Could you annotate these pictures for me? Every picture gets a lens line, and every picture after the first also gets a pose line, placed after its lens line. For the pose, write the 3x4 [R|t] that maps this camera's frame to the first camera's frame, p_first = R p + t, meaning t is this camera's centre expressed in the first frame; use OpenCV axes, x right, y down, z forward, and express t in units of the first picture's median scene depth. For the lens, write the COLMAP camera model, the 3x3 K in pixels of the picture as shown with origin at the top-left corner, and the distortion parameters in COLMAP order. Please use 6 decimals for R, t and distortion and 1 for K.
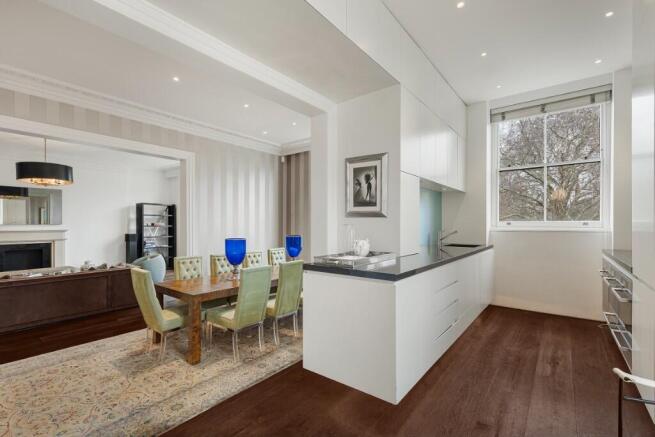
lens RADIAL K [[298.3, 0, 329.7], [0, 298.3, 224.0], [0, 0, 1]] dist [0.002151, 0.000403]
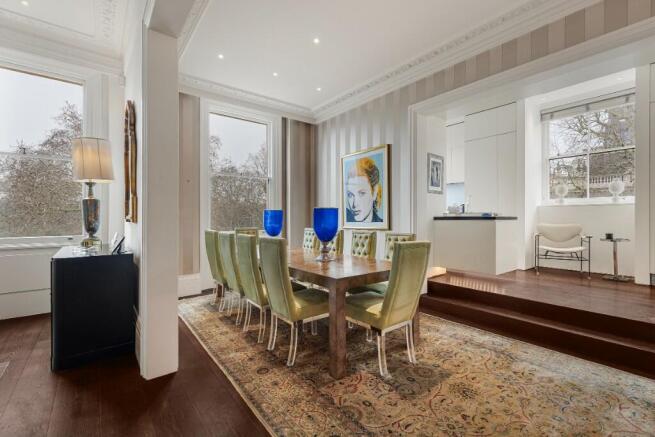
lens RADIAL K [[290.6, 0, 327.5], [0, 290.6, 218.5], [0, 0, 1]] dist [0.001770, 0.000282]
pose [[0.243844, 0.002698, 0.969811, -1.210818], [0.000447, 0.999996, -0.002895, 0.092536], [-0.969814, 0.001140, 0.243841, 0.936783]]
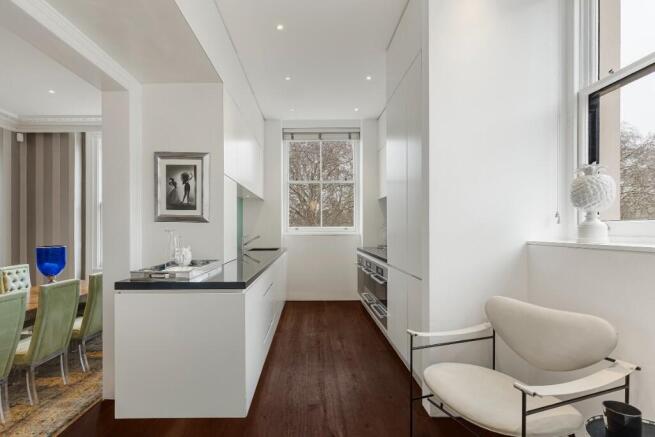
lens RADIAL K [[299.6, 0, 313.5], [0, 299.6, 229.3], [0, 0, 1]] dist [0.001339, 0.000349]
pose [[0.786440, -0.002774, 0.617661, -0.096861], [0.003443, 0.999994, 0.000106, 0.000115], [-0.617657, 0.002043, 0.786445, 0.050604]]
